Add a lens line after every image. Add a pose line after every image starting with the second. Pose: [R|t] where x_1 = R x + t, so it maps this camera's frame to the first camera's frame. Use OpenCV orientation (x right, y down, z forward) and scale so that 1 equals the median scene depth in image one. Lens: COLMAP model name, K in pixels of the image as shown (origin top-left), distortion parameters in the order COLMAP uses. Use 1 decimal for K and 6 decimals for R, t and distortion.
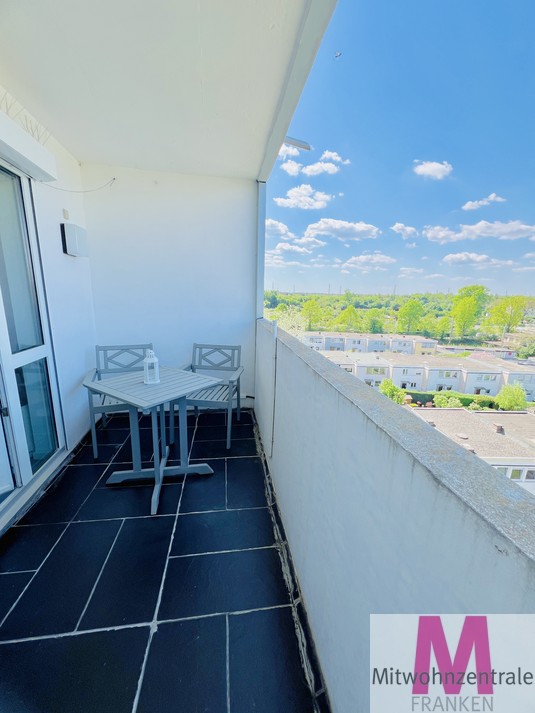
lens RADIAL K [[285.1, 0, 267.3], [0, 285.1, 357.4], [0, 0, 1]] dist [-0.002079, 0.000630]
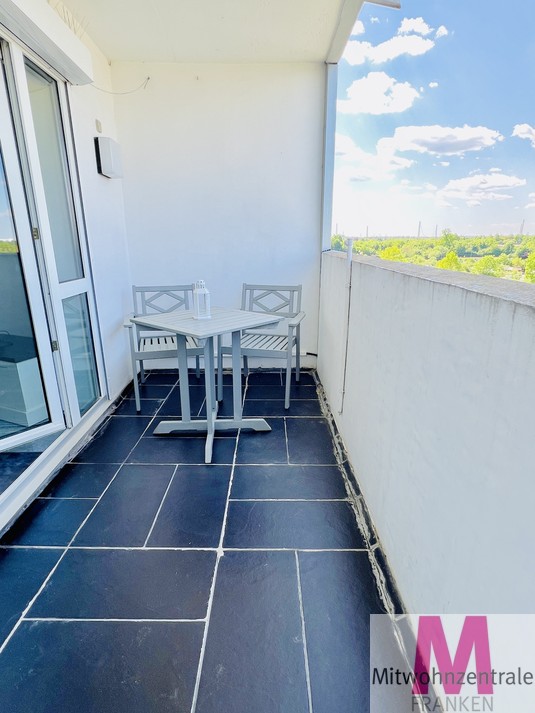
lens RADIAL K [[383.7, 0, 265.5], [0, 383.7, 358.7], [0, 0, 1]] dist [-0.001714, 0.000847]
pose [[0.987325, 0.013516, -0.158132, -0.030308], [-0.001423, 0.997081, 0.076341, 0.114618], [0.158702, -0.075148, 0.984462, -0.112575]]
